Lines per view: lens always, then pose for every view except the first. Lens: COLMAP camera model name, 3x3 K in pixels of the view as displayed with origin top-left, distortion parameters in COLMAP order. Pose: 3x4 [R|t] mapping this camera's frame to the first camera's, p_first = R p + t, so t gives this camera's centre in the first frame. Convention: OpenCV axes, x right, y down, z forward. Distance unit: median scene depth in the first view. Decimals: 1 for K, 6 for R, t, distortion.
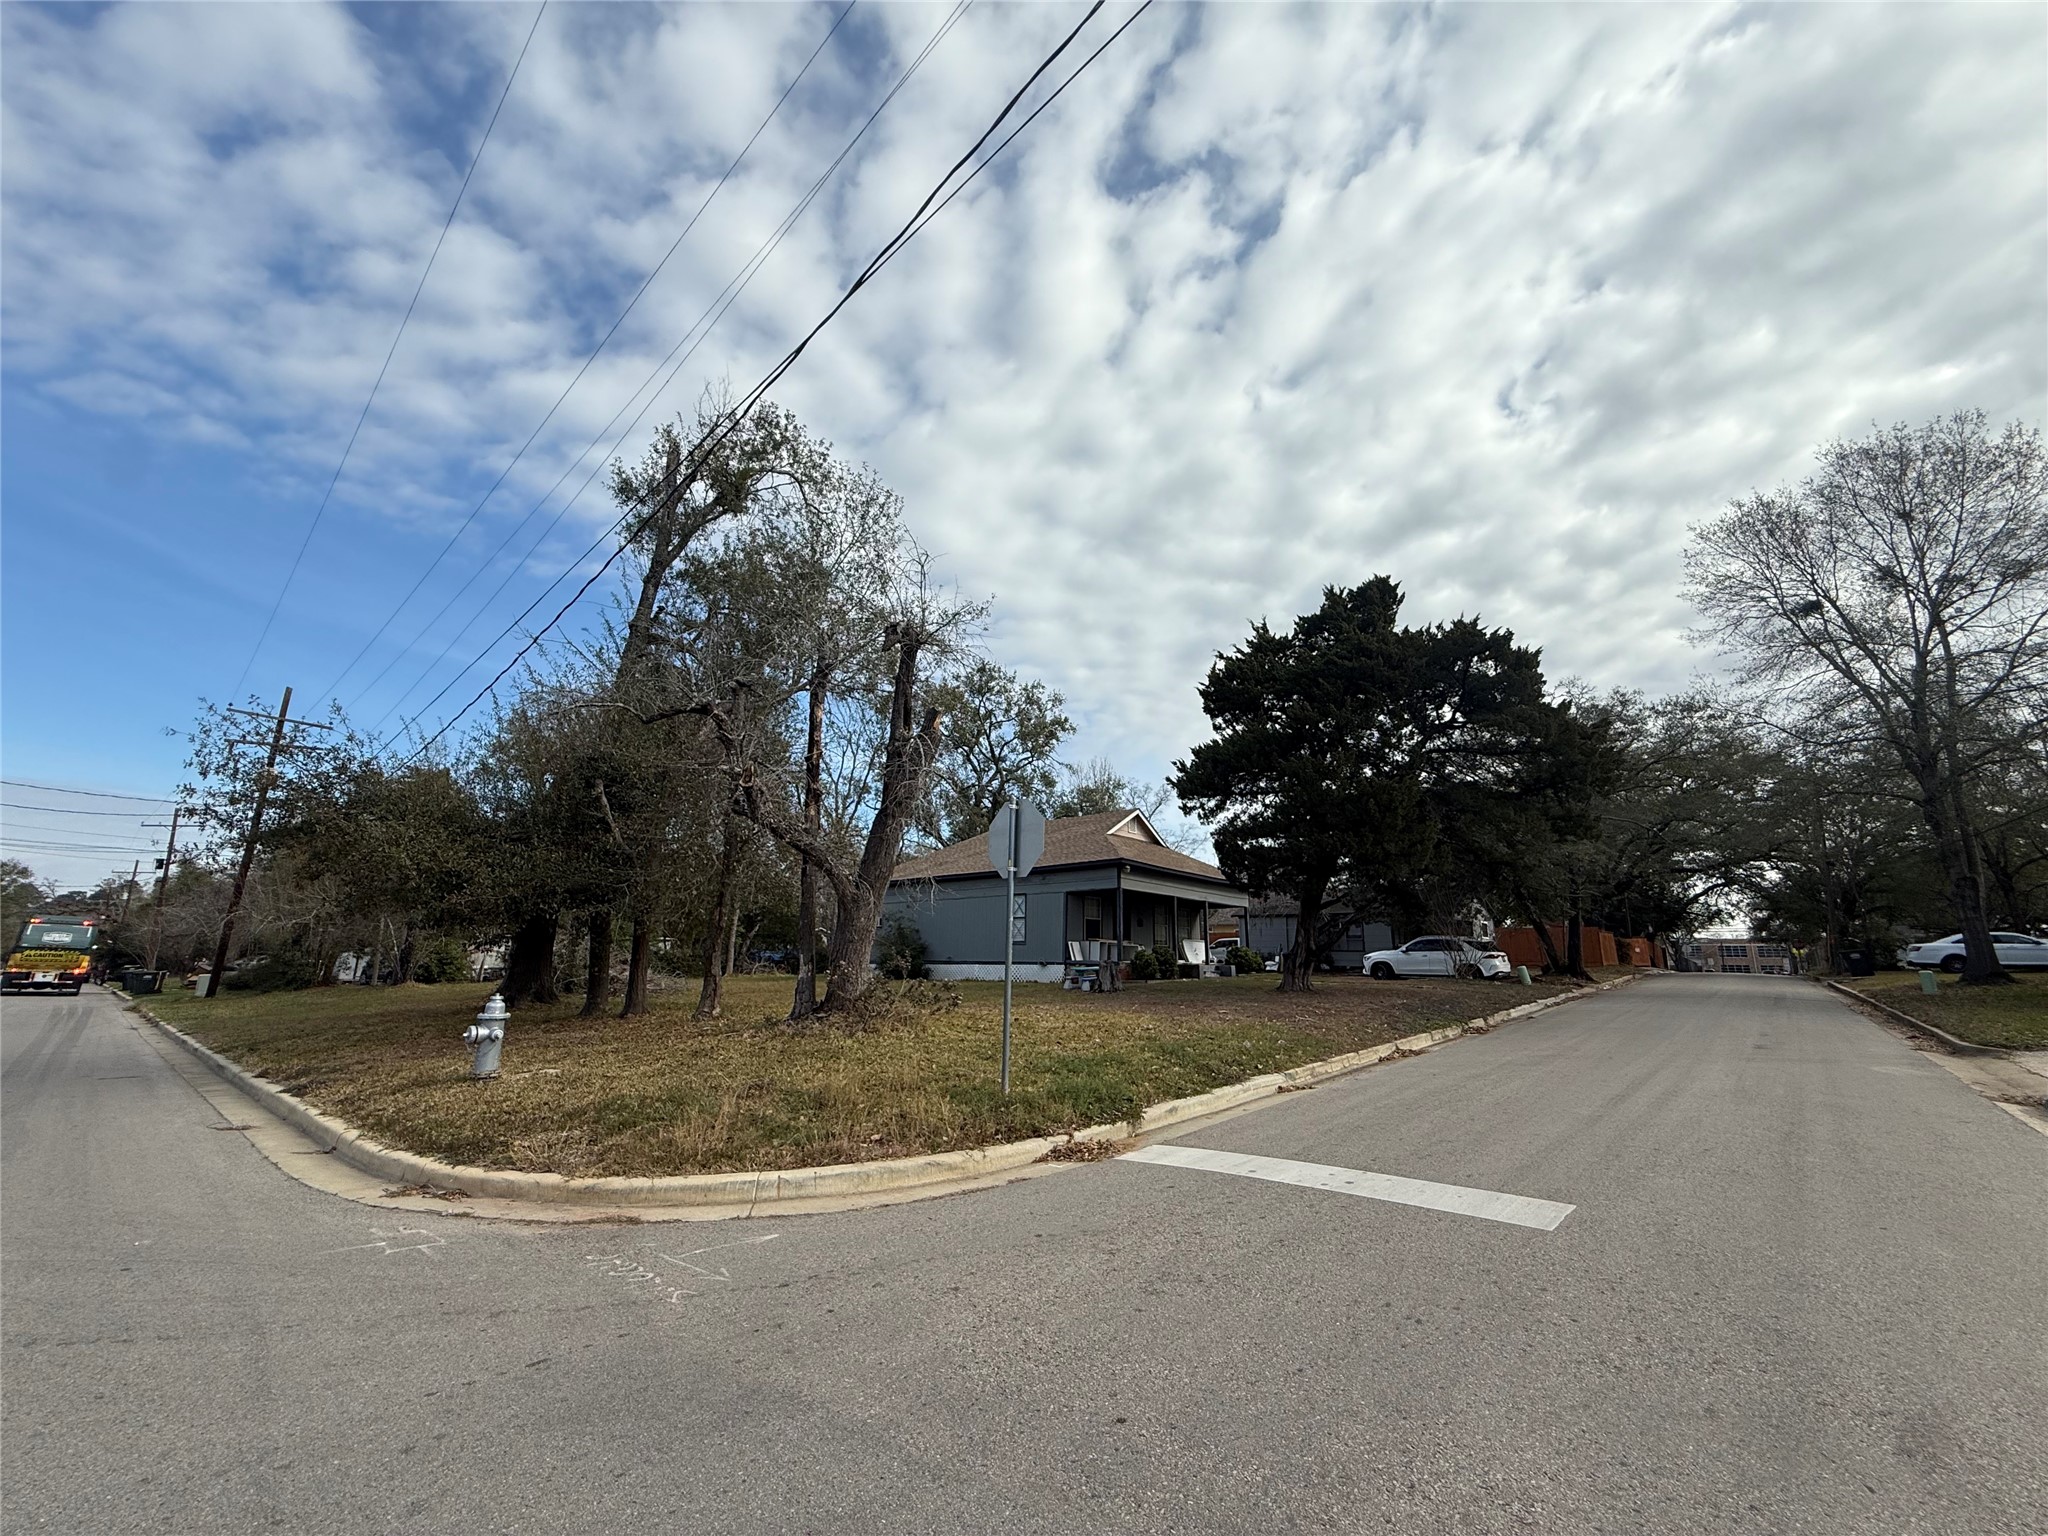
lens RADIAL K [[815.5, 0, 1016.8], [0, 815.5, 760.7], [0, 0, 1]] dist [0.001128, -0.004475]
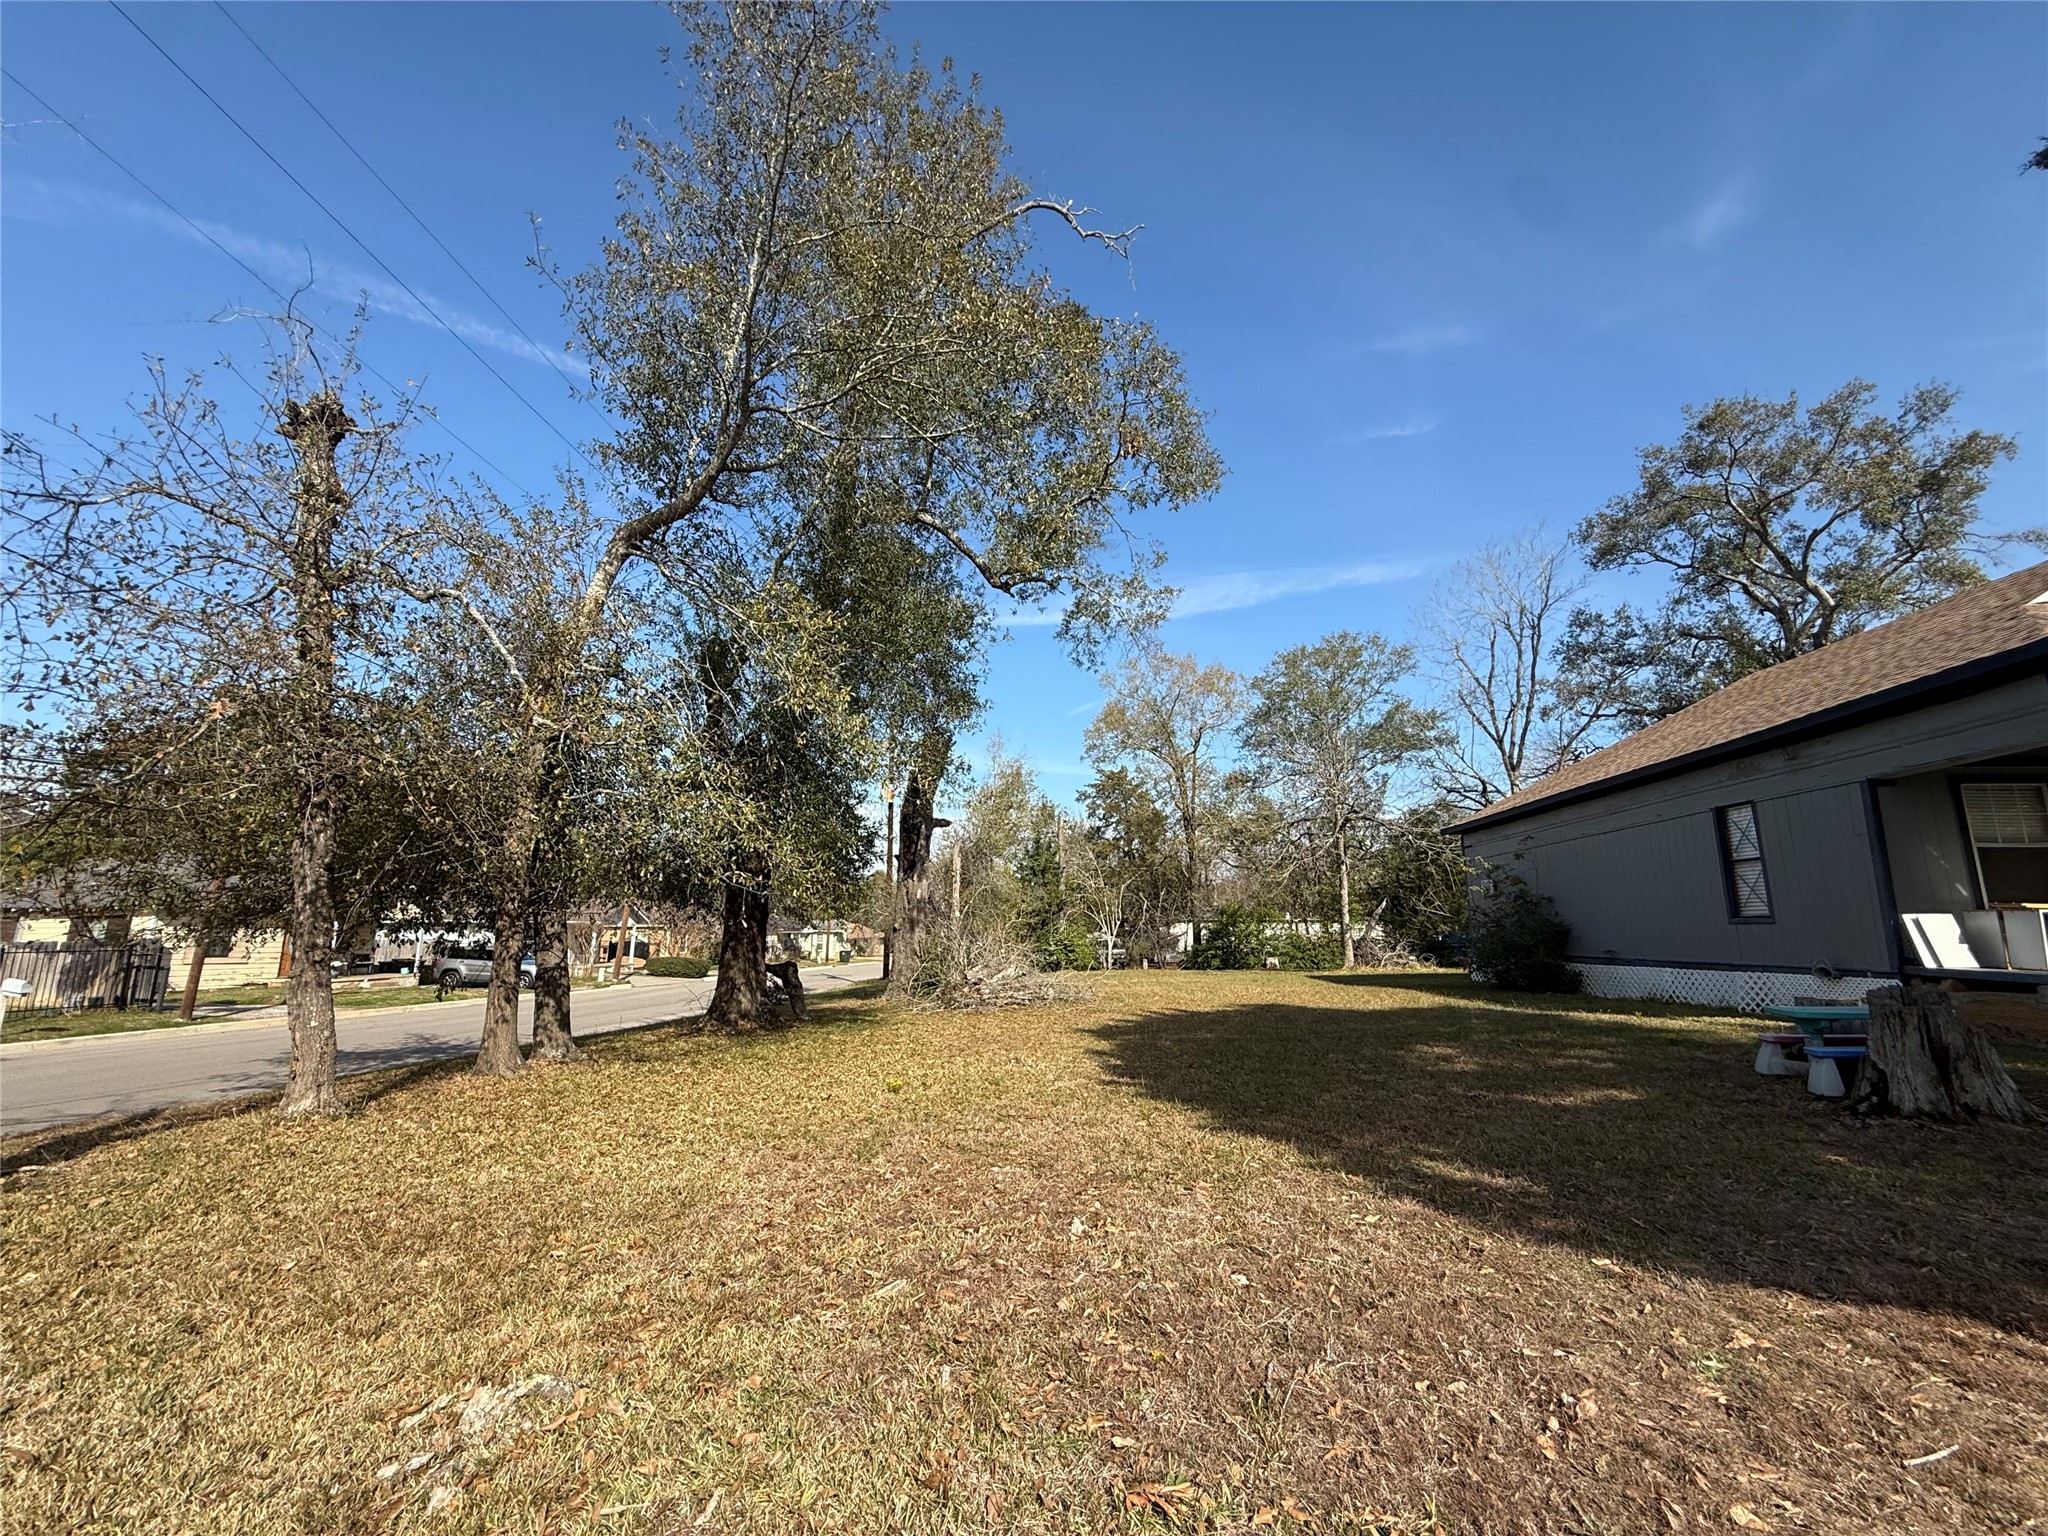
lens RADIAL K [[820.1, 0, 1018.0], [0, 820.1, 767.2], [0, 0, 1]] dist [0.000878, -0.000049]
pose [[0.602114, -0.167676, -0.780605, 0.107491], [0.195476, 0.978902, -0.059492, 0.091684], [0.774111, -0.116769, 0.622187, 0.424874]]
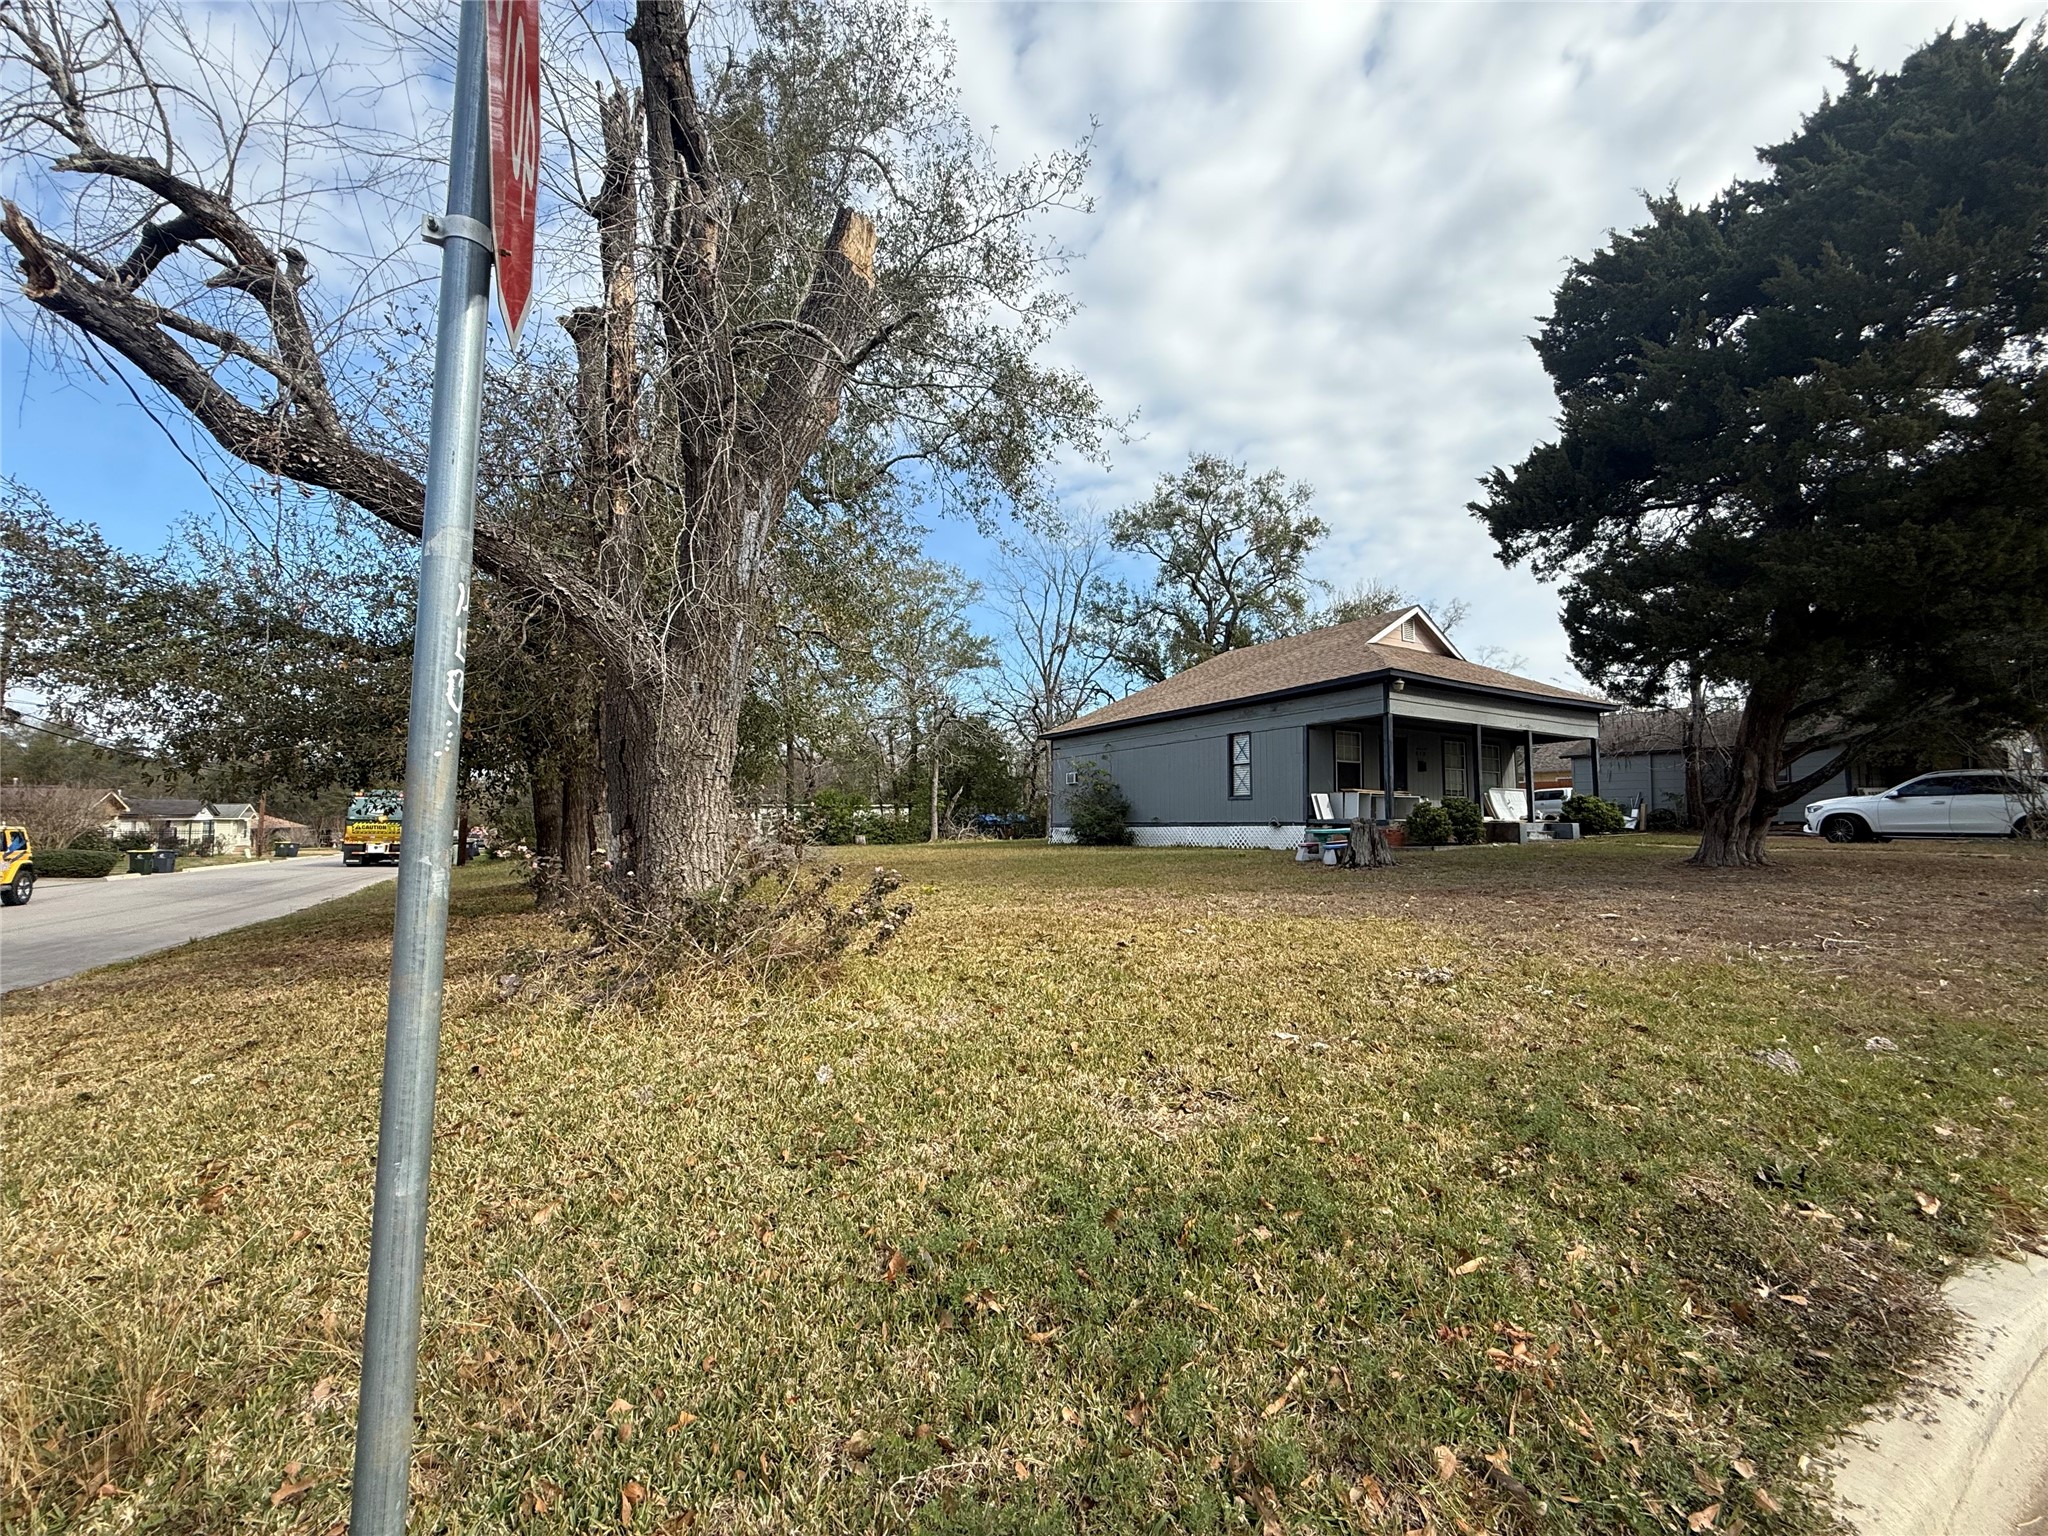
lens RADIAL K [[820.1, 0, 1018.0], [0, 820.1, 767.2], [0, 0, 1]] dist [0.000878, -0.000049]
pose [[0.951256, -0.034512, -0.306465, 0.035103], [0.086566, 0.983649, 0.157928, 0.055673], [0.296004, -0.176760, 0.938689, 0.223314]]
